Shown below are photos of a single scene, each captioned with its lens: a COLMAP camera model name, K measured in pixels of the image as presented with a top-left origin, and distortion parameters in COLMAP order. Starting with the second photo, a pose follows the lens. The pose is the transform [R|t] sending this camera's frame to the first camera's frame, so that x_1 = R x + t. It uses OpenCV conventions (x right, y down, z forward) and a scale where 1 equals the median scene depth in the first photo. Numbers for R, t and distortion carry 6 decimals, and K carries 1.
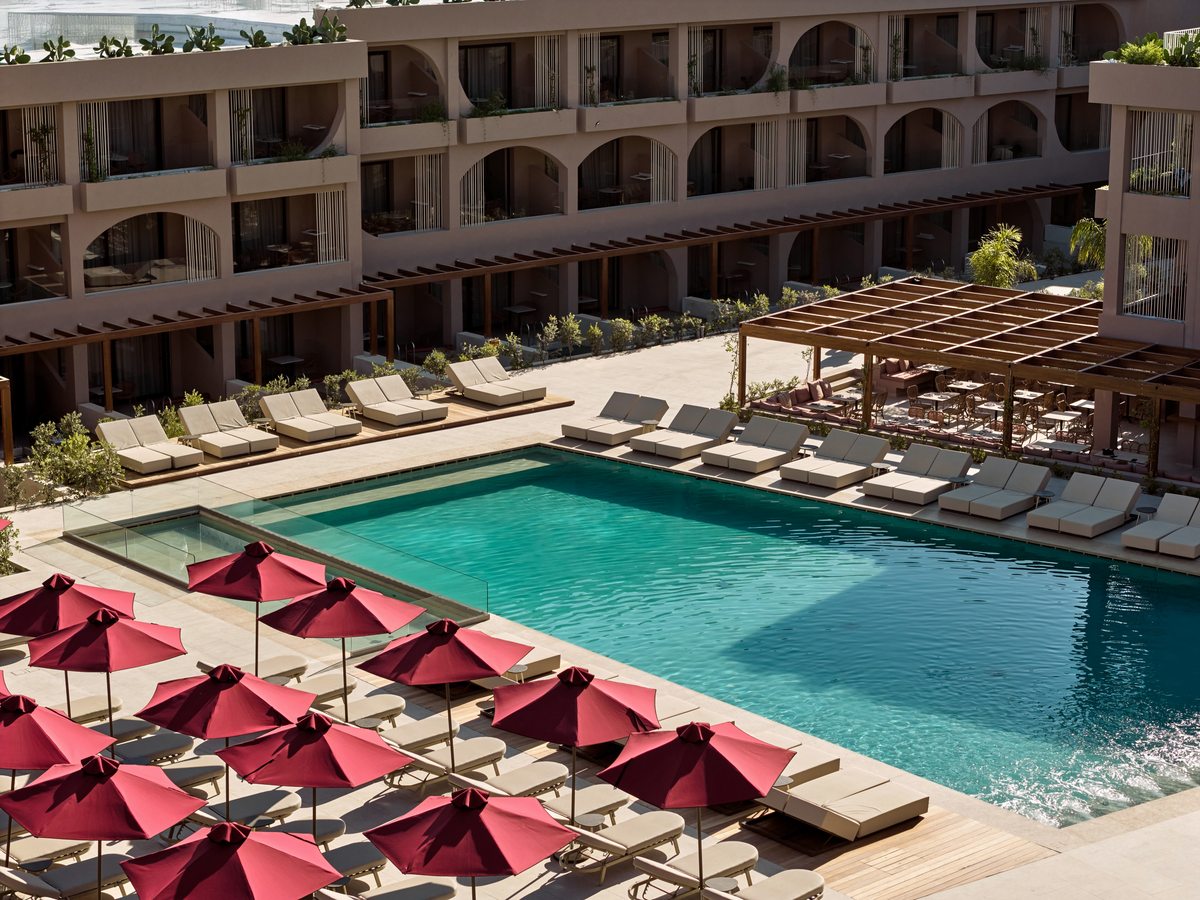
lens RADIAL K [[2684.6, 0, 600.0], [0, 2684.6, 450.0], [0, 0, 1]] dist [-0.056601, -0.226906]
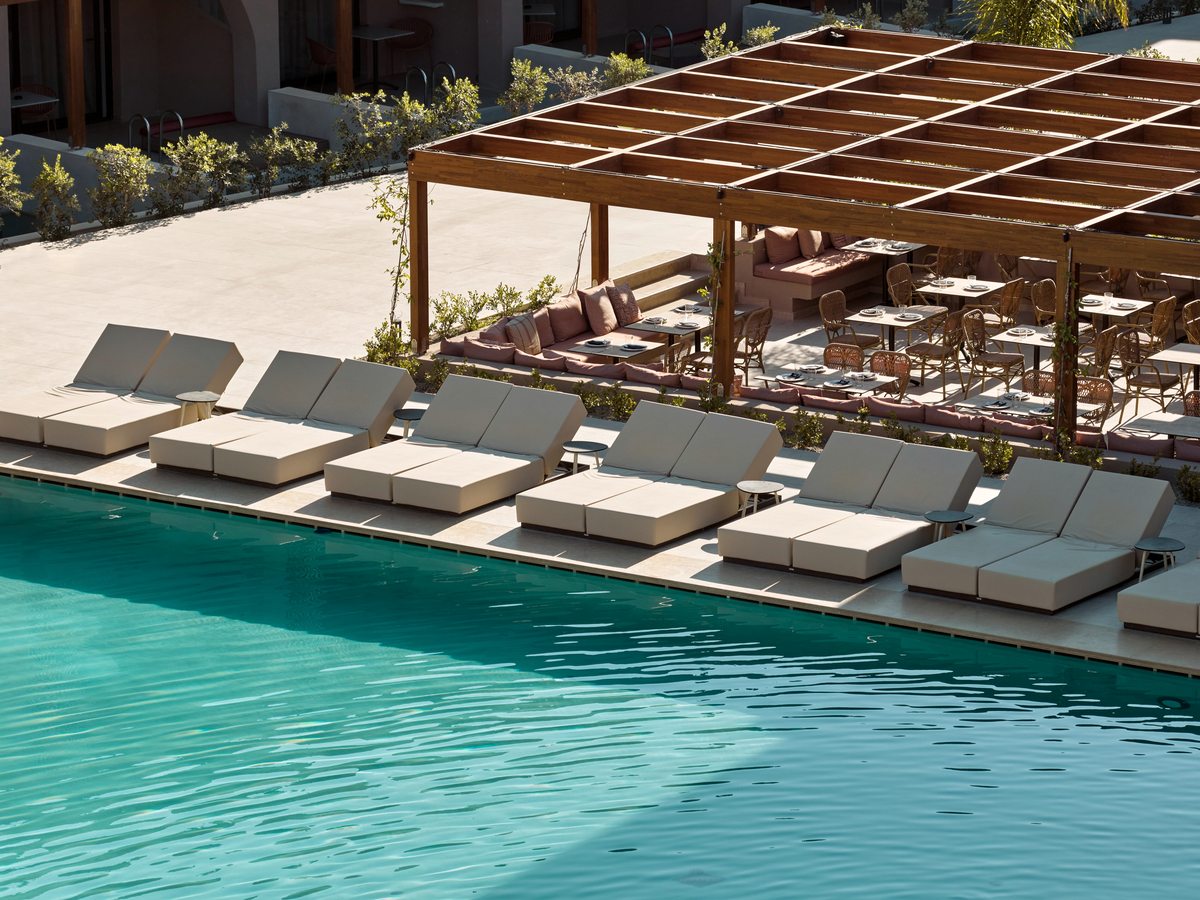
lens RADIAL K [[2684.6, 0, 600.0], [0, 2684.6, 450.0], [0, 0, 1]] dist [-0.056601, -0.226906]
pose [[0.994424, -0.026682, 0.102026, 0.038023], [0.026830, 0.999640, -0.000079, -0.000540], [-0.101987, 0.002816, 0.994782, 0.590493]]
